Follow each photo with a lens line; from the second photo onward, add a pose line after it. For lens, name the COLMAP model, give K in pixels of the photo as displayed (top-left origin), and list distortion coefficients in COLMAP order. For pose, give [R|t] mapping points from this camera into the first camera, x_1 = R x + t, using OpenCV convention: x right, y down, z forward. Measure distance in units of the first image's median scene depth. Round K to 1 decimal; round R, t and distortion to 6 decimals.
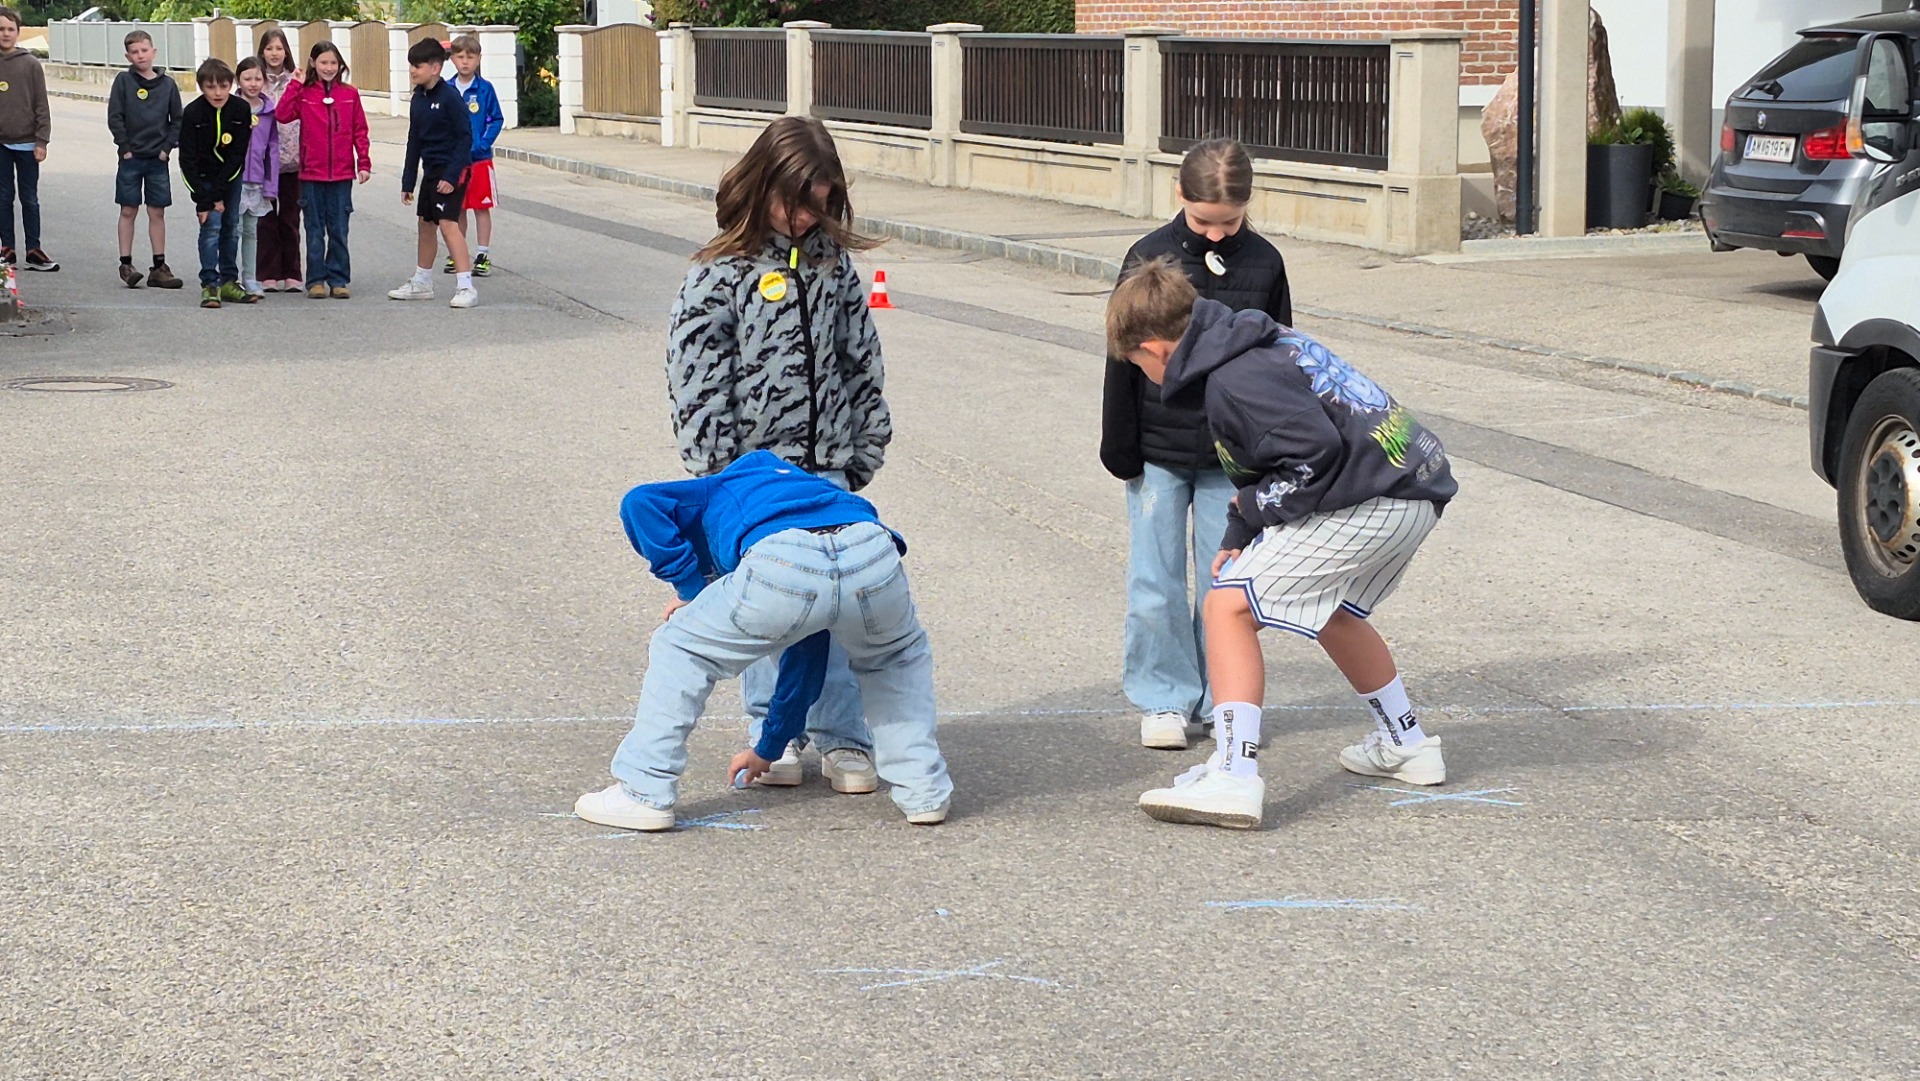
lens RADIAL K [[4349.0, 0, 957.9], [0, 4349.0, 600.4], [0, 0, 1]] dist [0.120934, -0.111951]
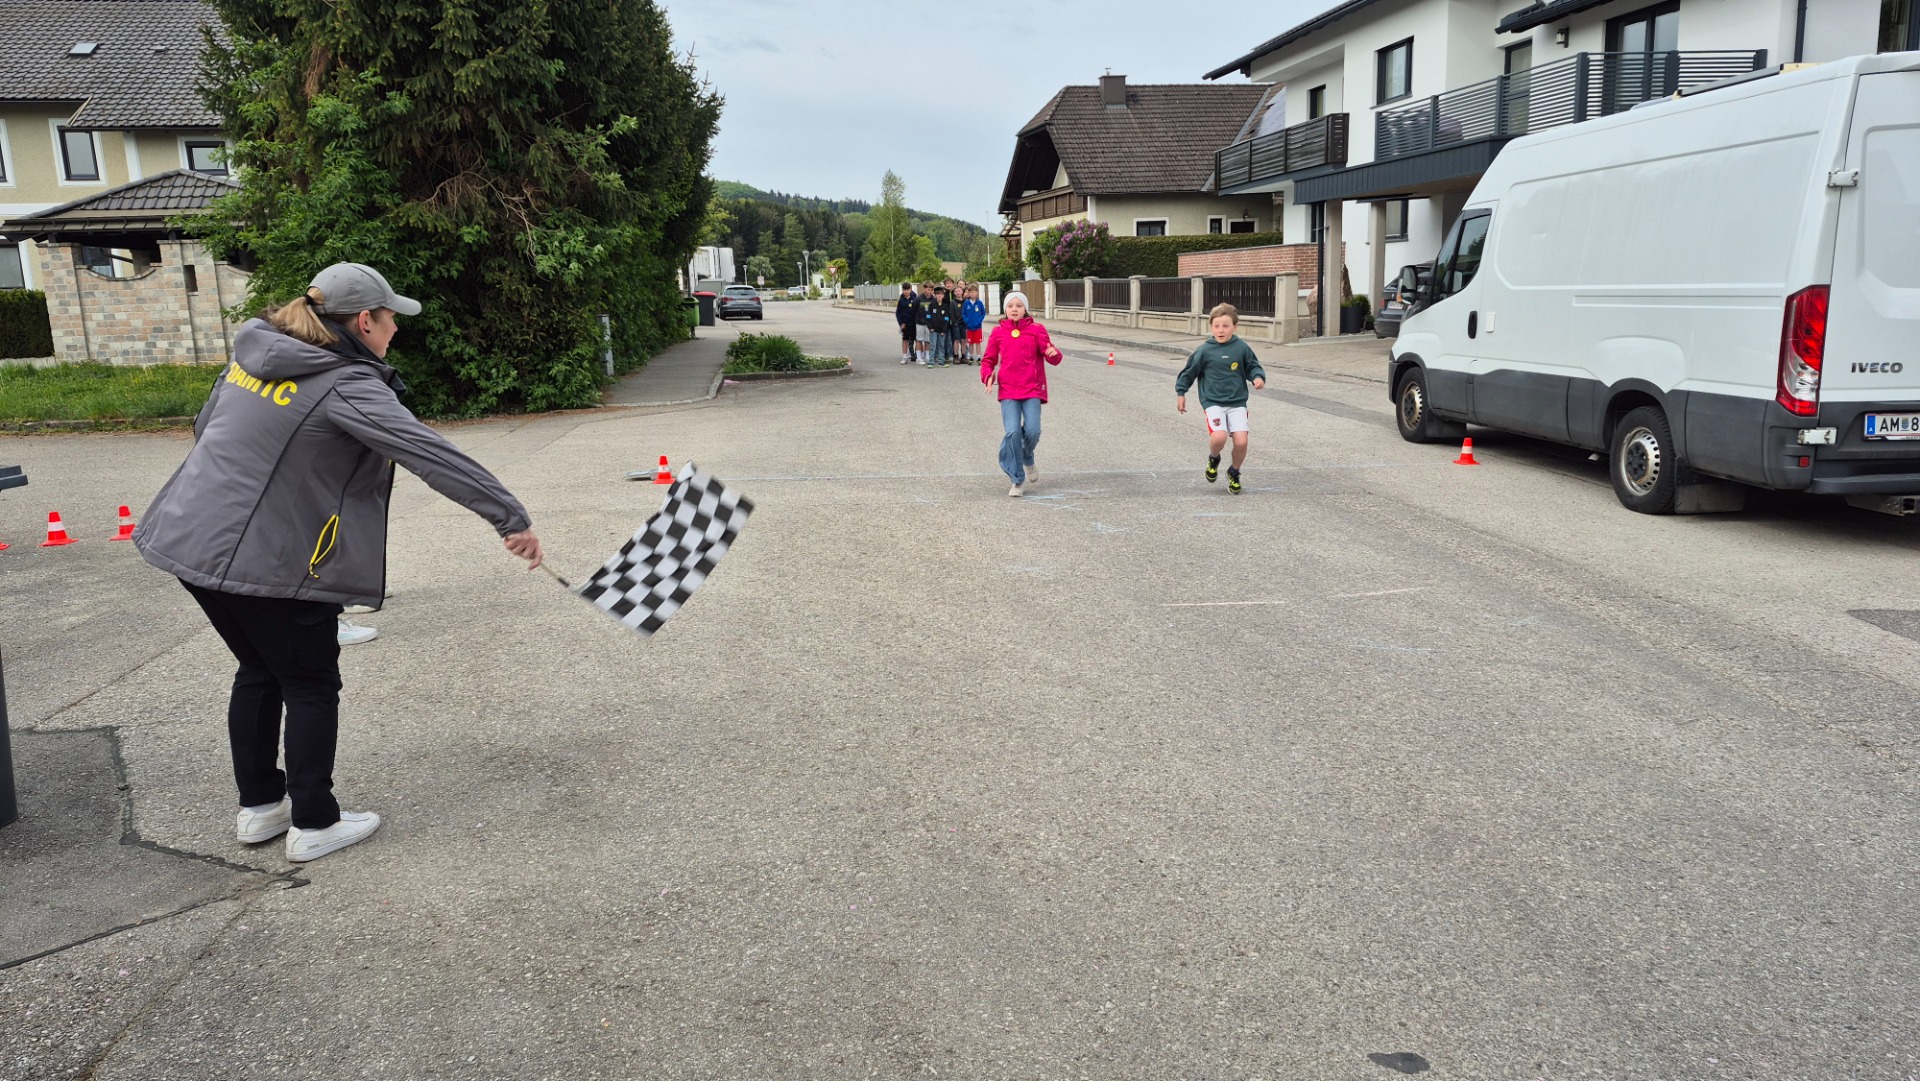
lens RADIAL K [[1441.9, 0, 952.1], [0, 1441.9, 545.8], [0, 0, 1]] dist [0.101495, -0.110410]
pose [[0.990644, -0.007210, -0.136285, 0.016719], [0.013897, 0.998742, 0.048183, 0.022383], [0.135766, -0.049627, 0.989497, -0.137682]]
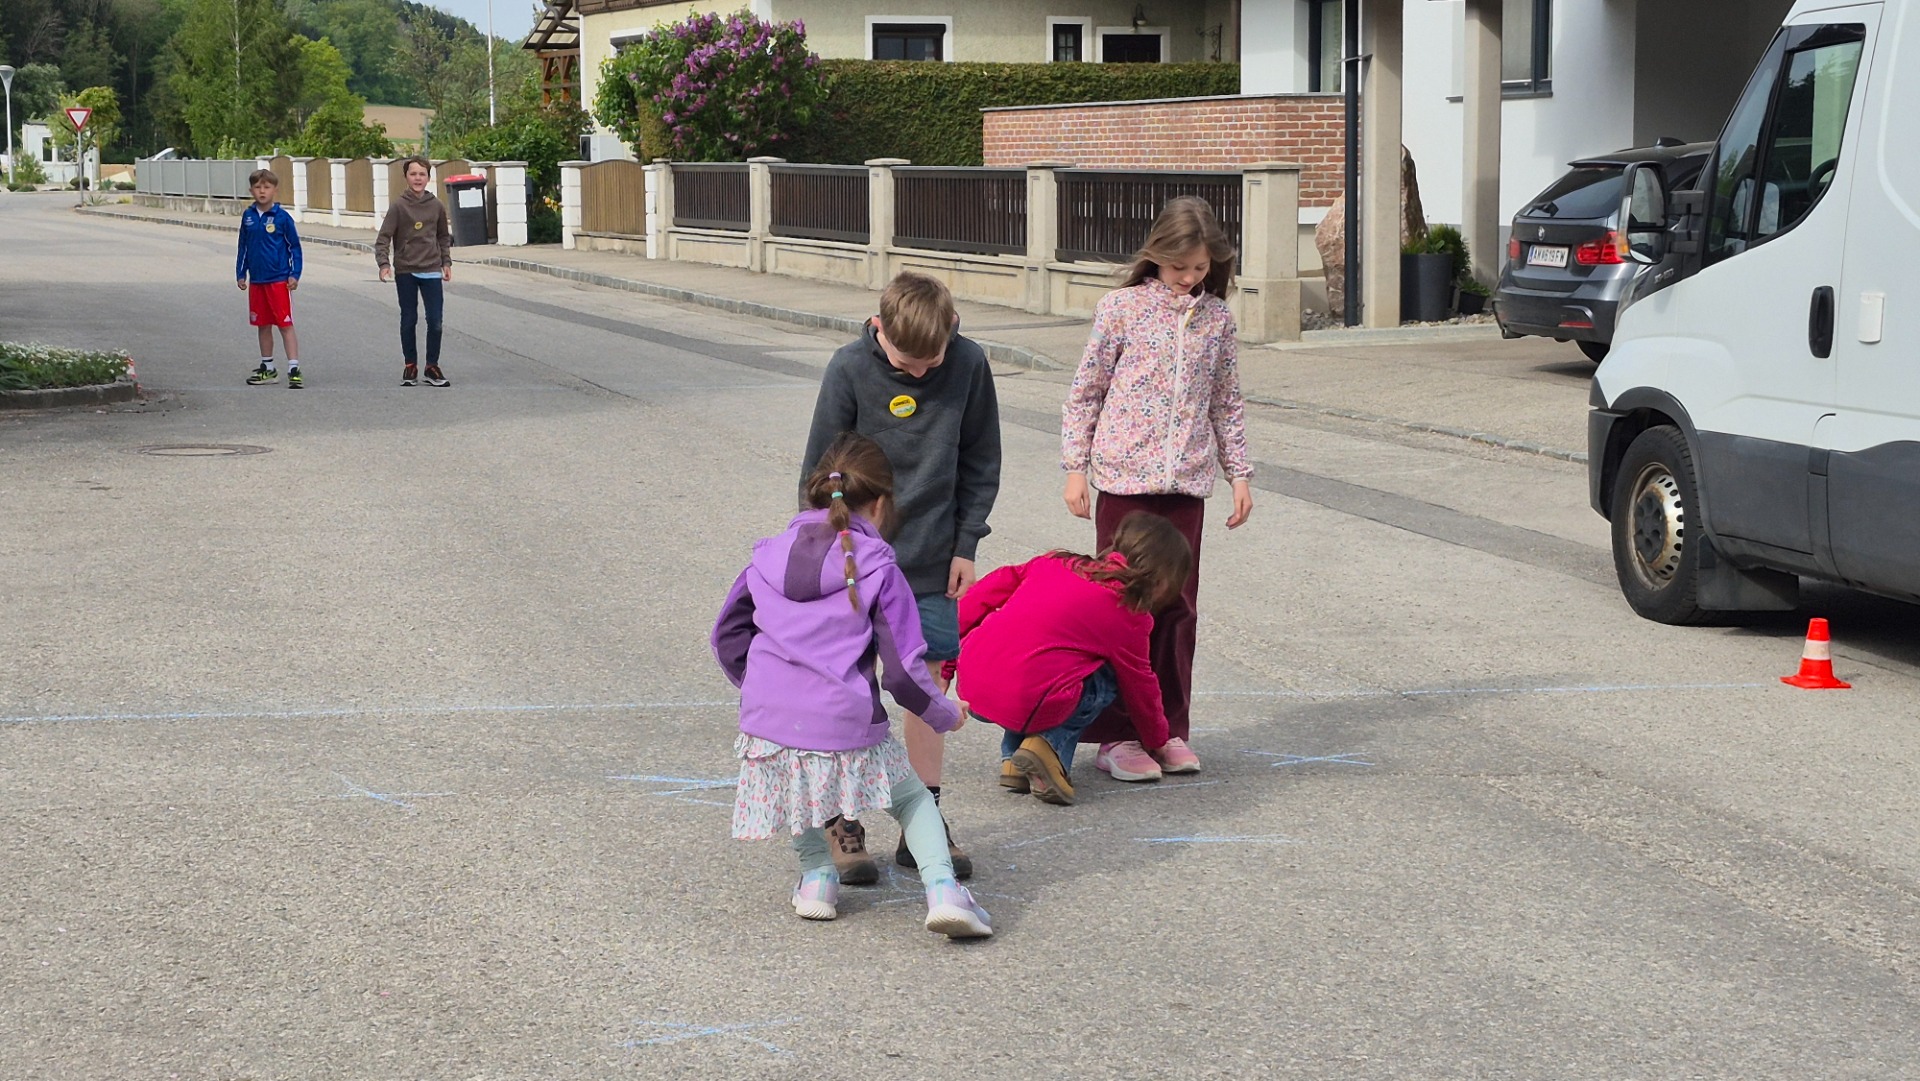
lens RADIAL K [[3598.4, 0, 981.1], [0, 3598.4, 536.3], [0, 0, 1]] dist [0.123434, -0.288119]
pose [[0.999520, -0.006267, 0.030324, -0.012511], [0.007098, 0.999600, -0.027359, 0.005857], [-0.030141, 0.027561, 0.999166, -0.038261]]
